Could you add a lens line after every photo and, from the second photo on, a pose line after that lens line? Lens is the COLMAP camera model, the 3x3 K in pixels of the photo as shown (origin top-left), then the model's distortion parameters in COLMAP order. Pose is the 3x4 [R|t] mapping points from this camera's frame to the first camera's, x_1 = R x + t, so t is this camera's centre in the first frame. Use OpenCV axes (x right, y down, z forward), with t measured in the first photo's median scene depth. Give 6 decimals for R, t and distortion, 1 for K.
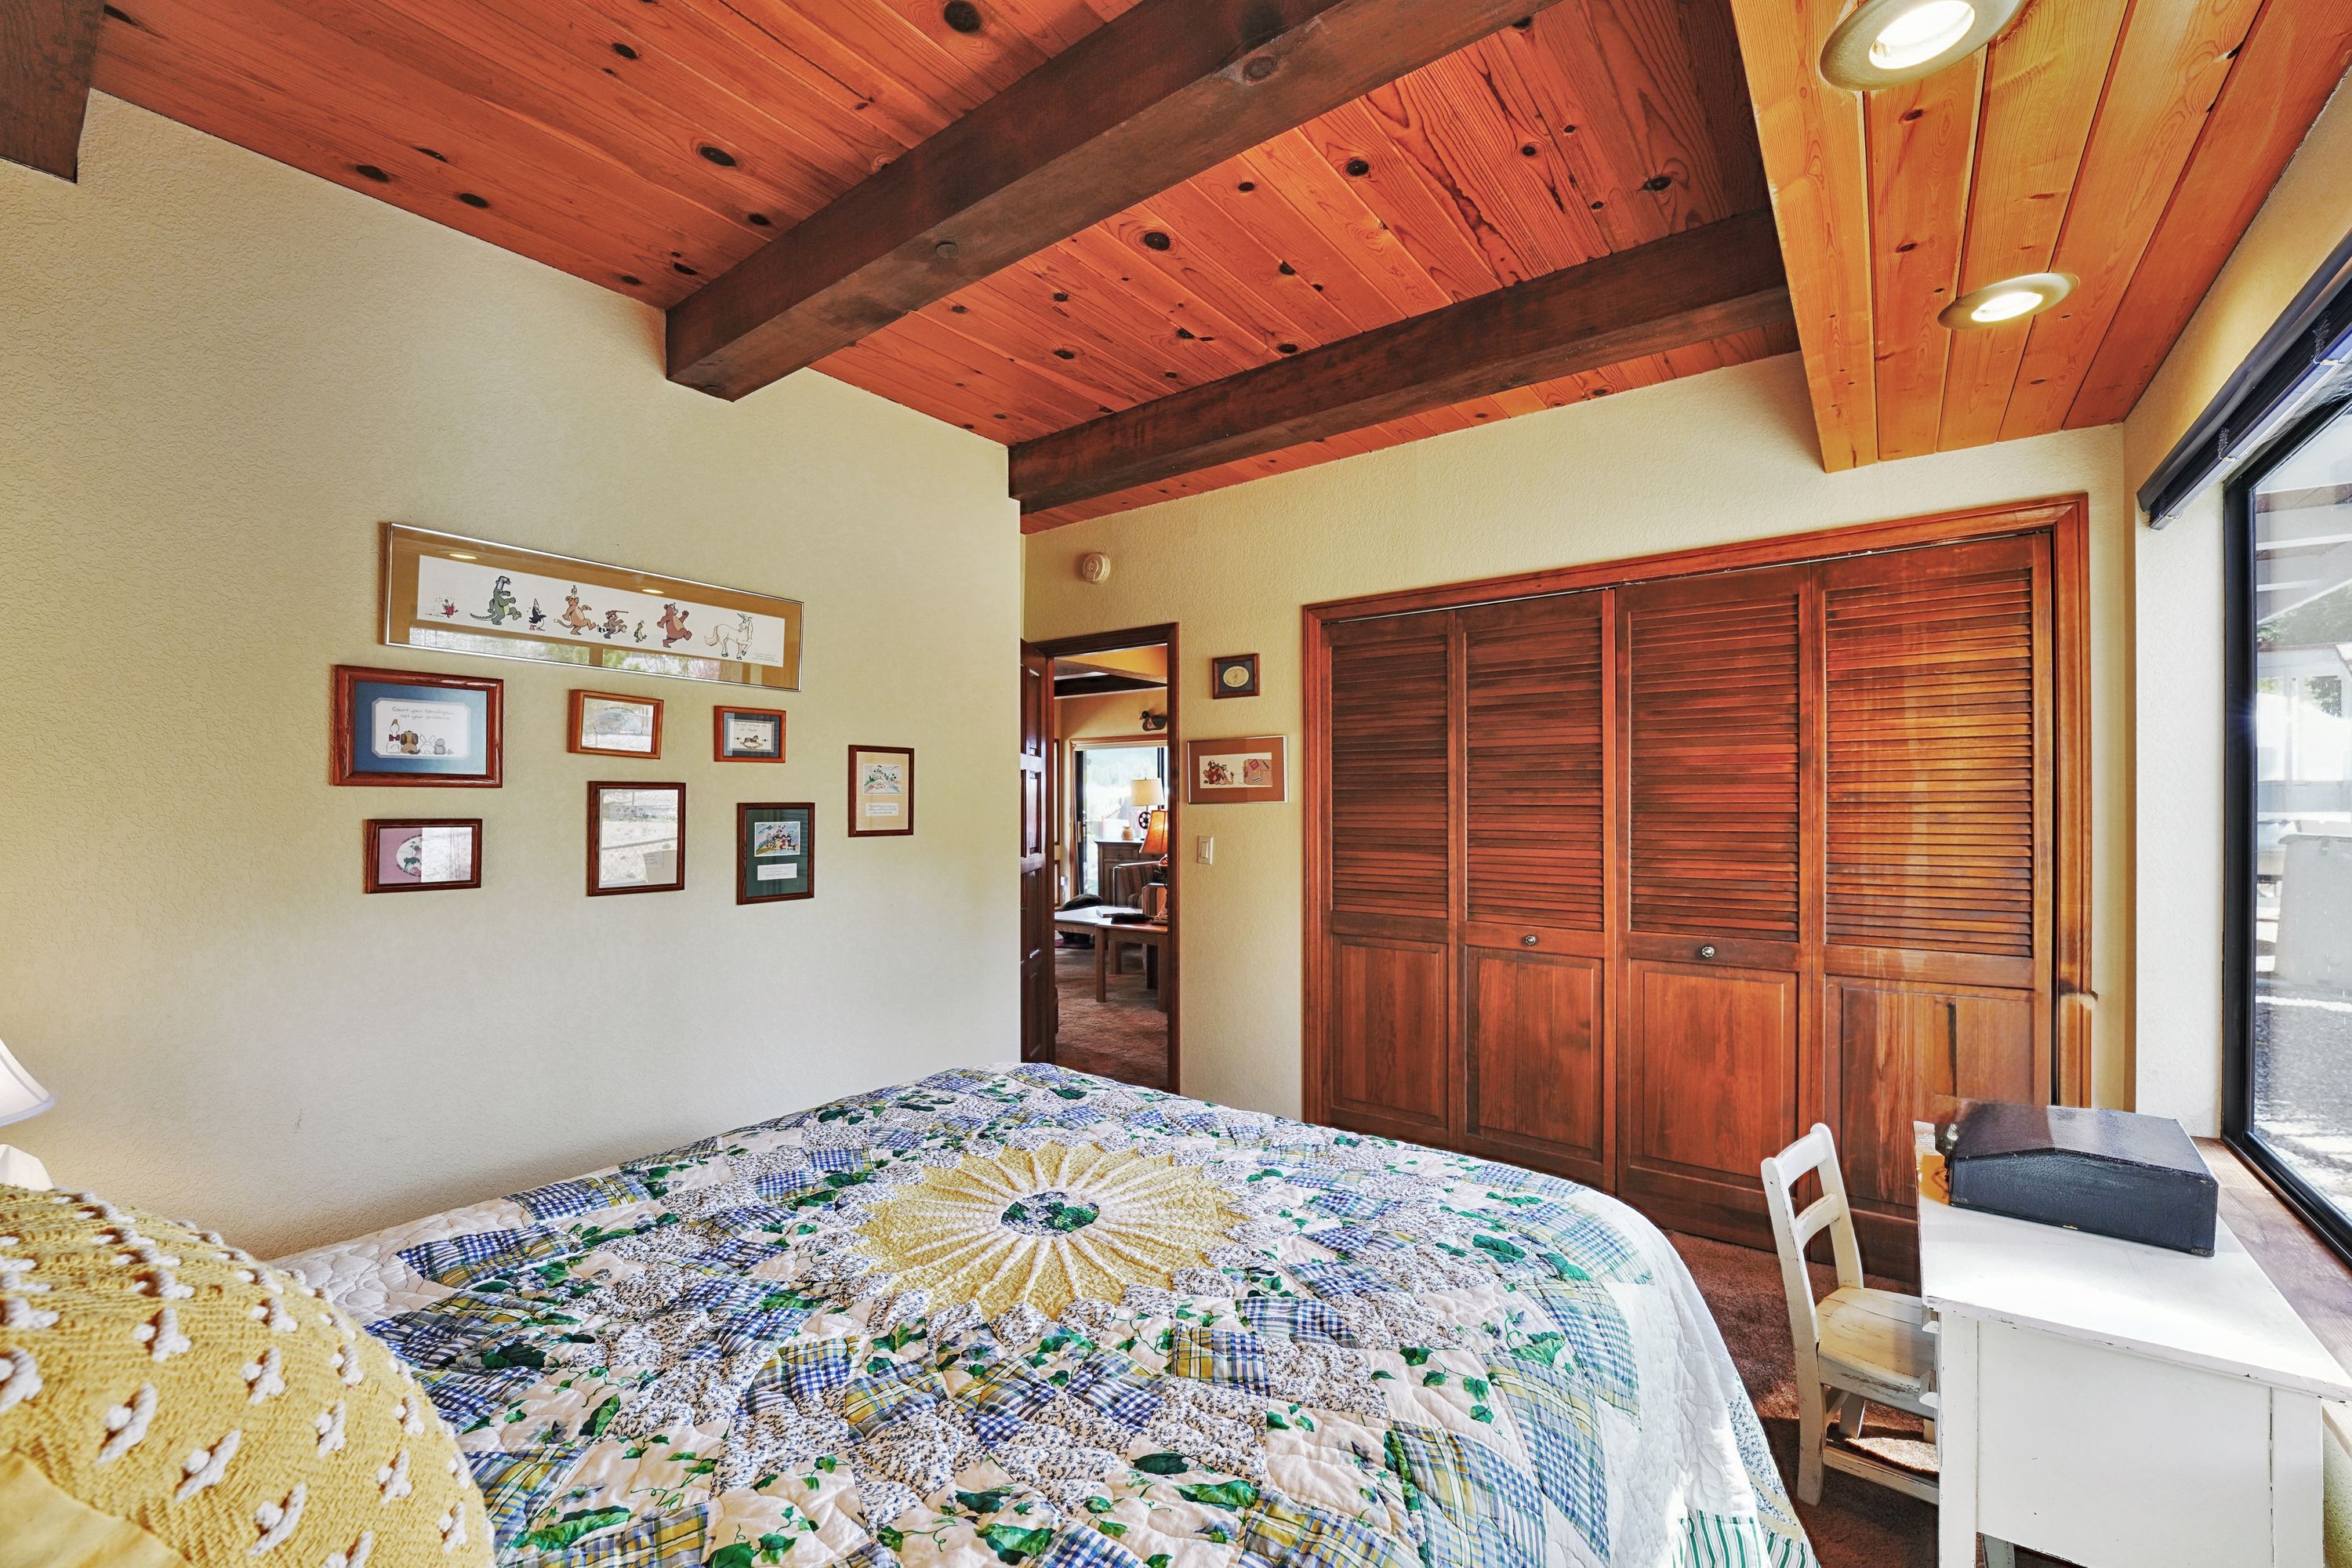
lens RADIAL K [[962.9, 0, 1171.1], [0, 962.9, 795.1], [0, 0, 1]] dist [-0.028372, 0.002451]
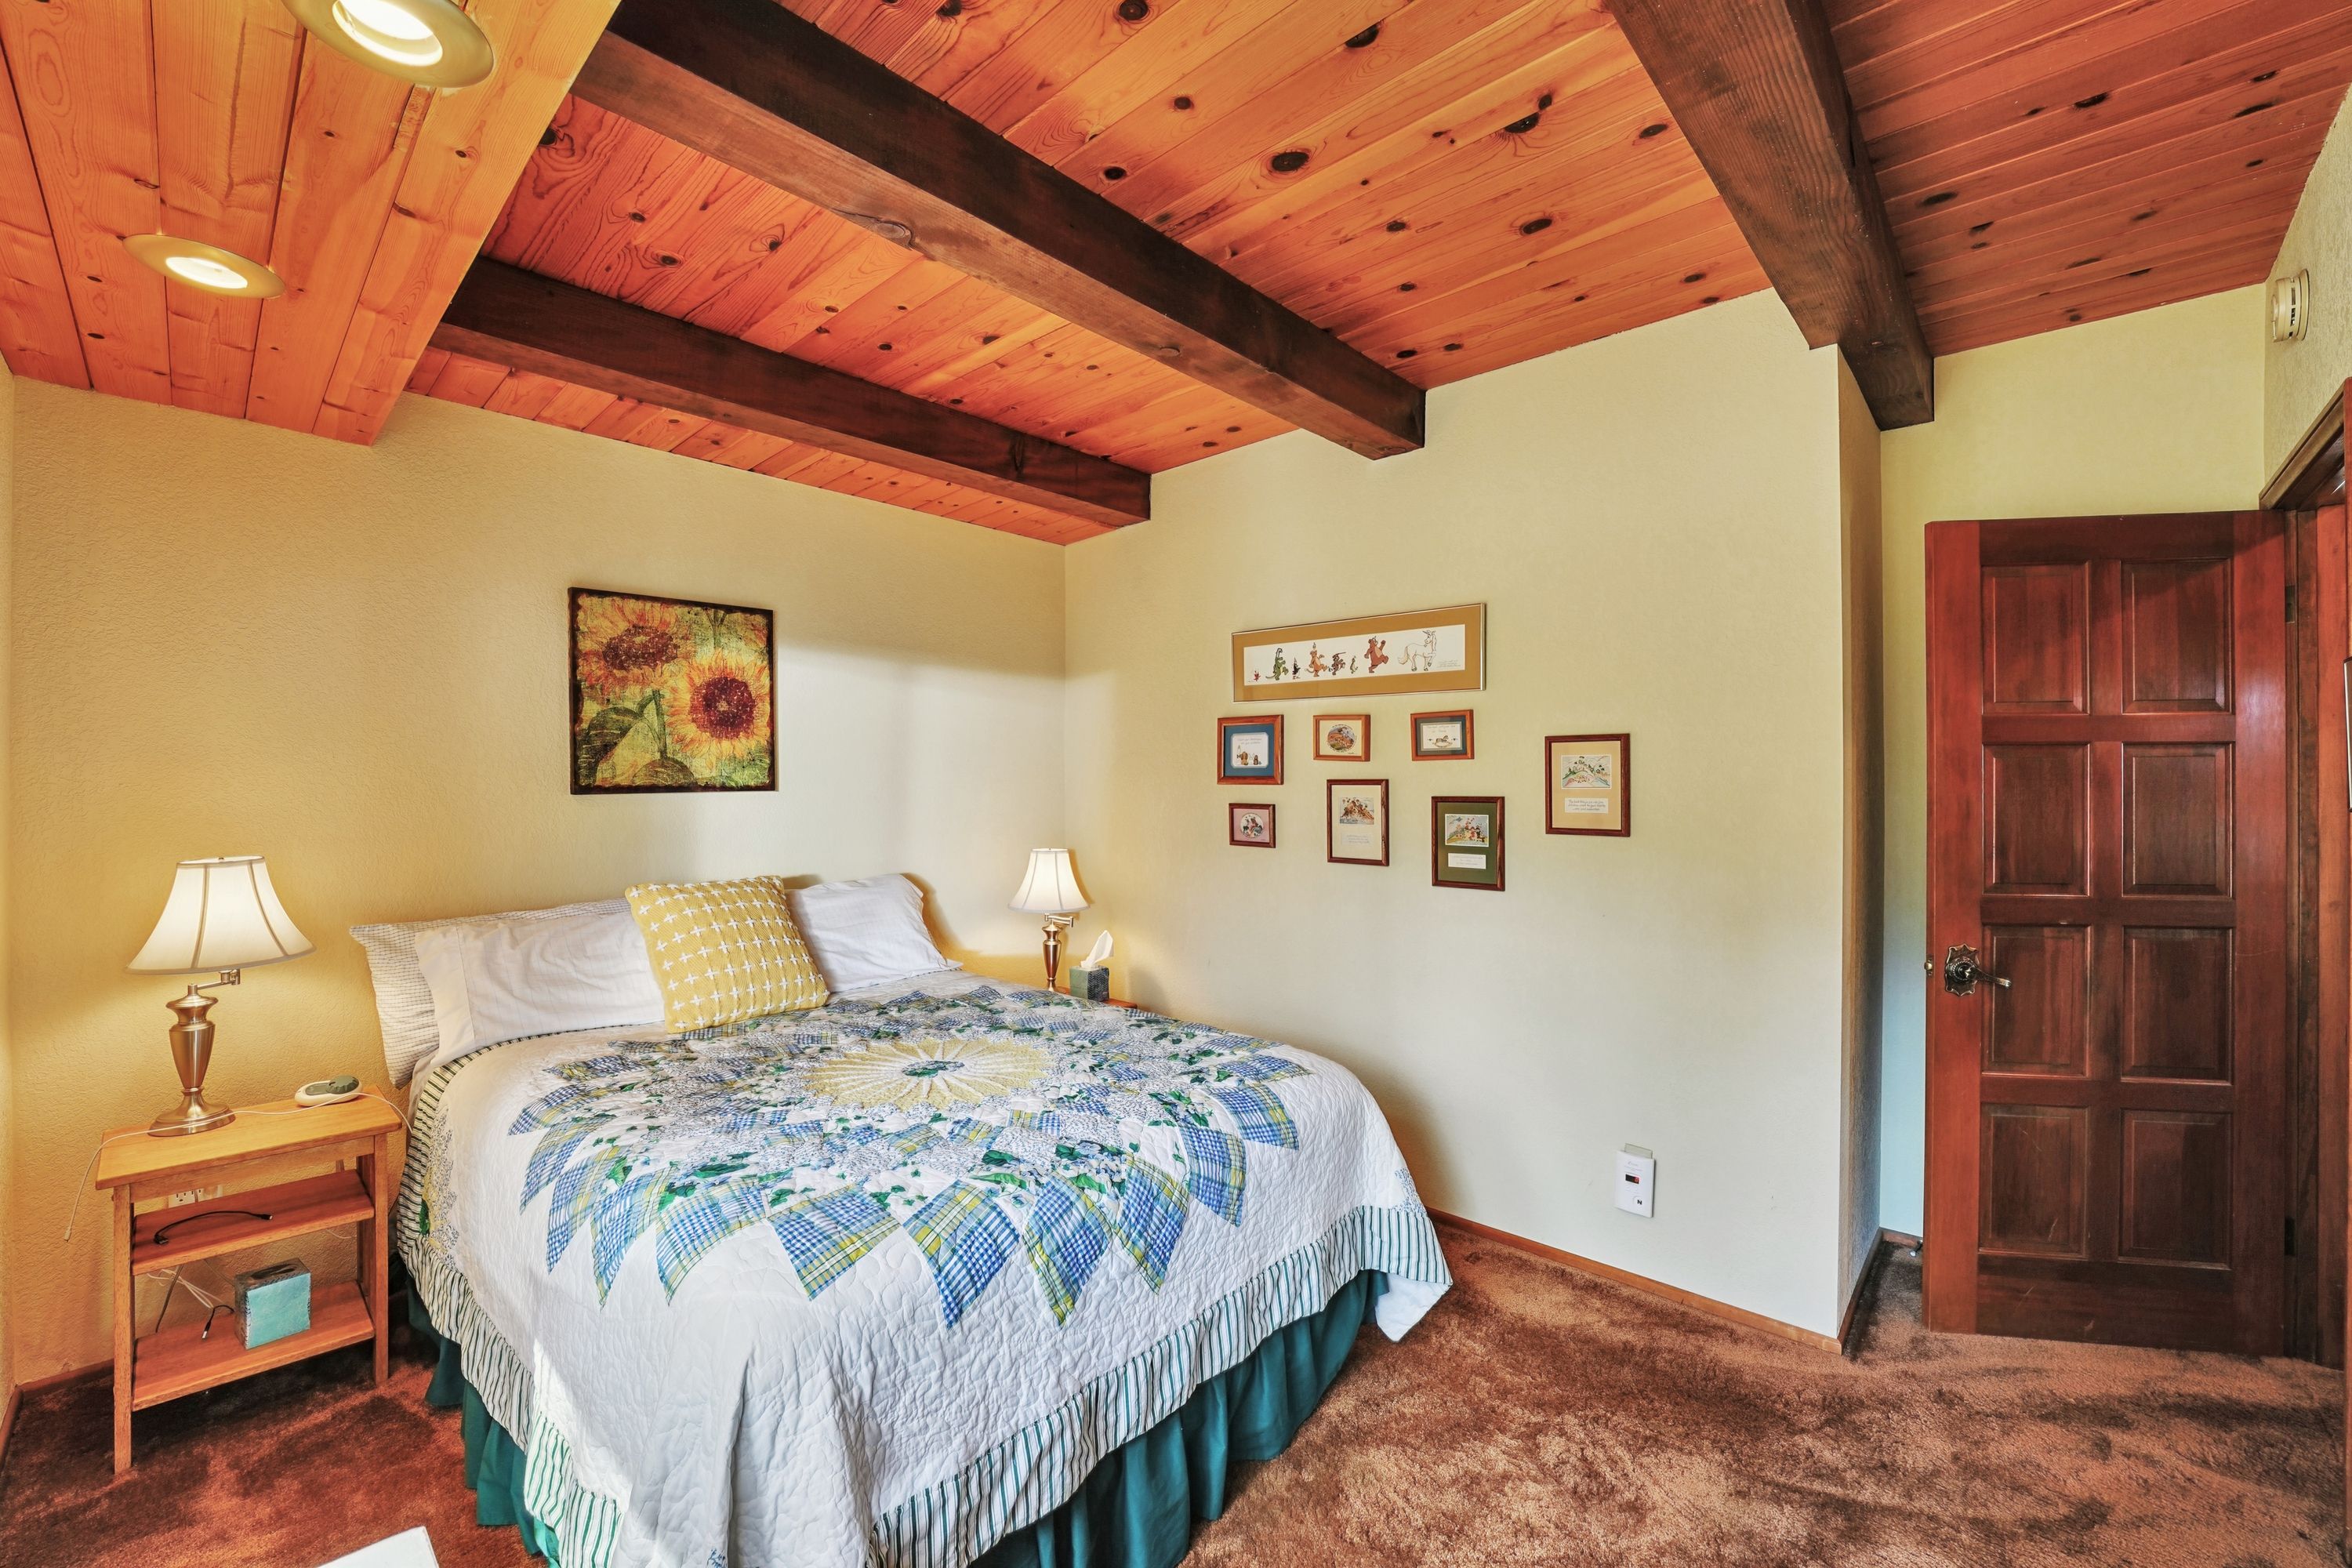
lens RADIAL K [[962.9, 0, 1171.4], [0, 962.9, 774.1], [0, 0, 1]] dist [-0.028372, 0.002451]
pose [[-0.111066, -0.008900, -0.993773, 0.760486], [0.005111, 0.999942, -0.009527, -0.009377], [0.993800, -0.006138, -0.111014, 0.868892]]
